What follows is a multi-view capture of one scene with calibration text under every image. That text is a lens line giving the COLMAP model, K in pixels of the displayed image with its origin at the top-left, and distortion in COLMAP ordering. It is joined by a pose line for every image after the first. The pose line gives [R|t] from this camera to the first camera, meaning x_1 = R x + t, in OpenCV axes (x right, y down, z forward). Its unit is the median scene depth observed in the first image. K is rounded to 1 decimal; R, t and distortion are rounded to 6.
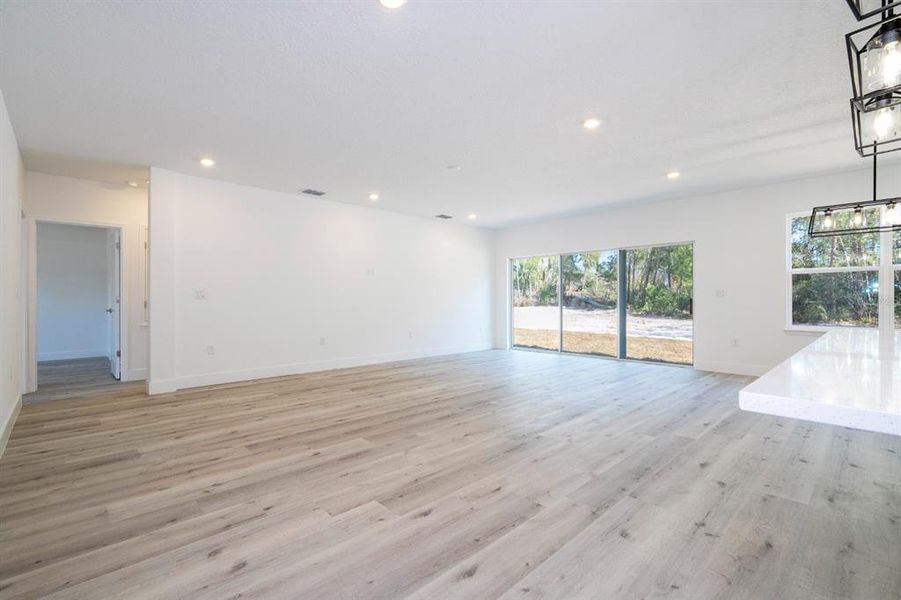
lens RADIAL K [[403.6, 0, 455.3], [0, 403.6, 302.3], [0, 0, 1]] dist [-0.001166, 0.002006]
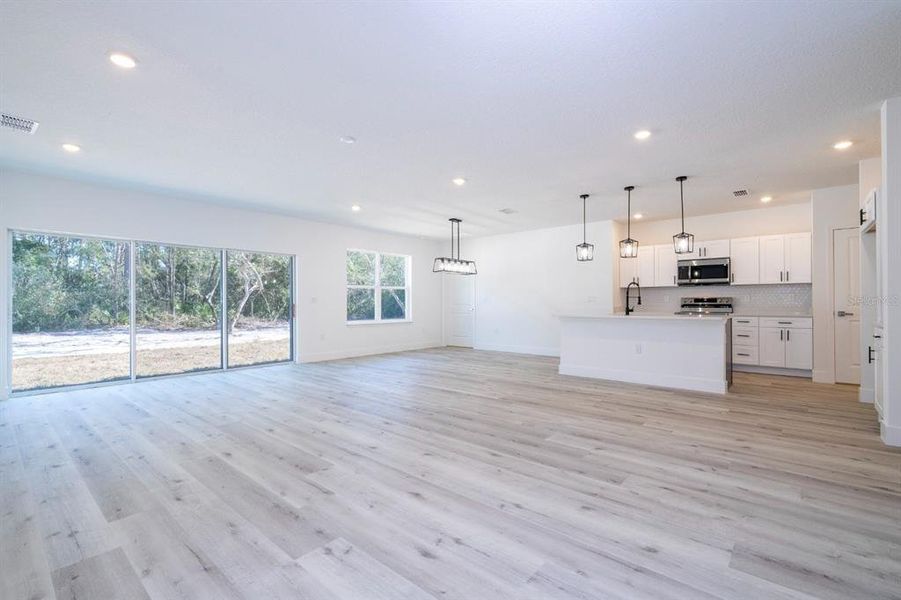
lens RADIAL K [[403.6, 0, 447.4], [0, 403.6, 301.1], [0, 0, 1]] dist [-0.001166, 0.002006]
pose [[-0.084312, 0.012209, 0.996365, -1.247977], [0.009569, 0.999889, -0.011442, 0.002947], [-0.996393, 0.008570, -0.084420, 1.359704]]
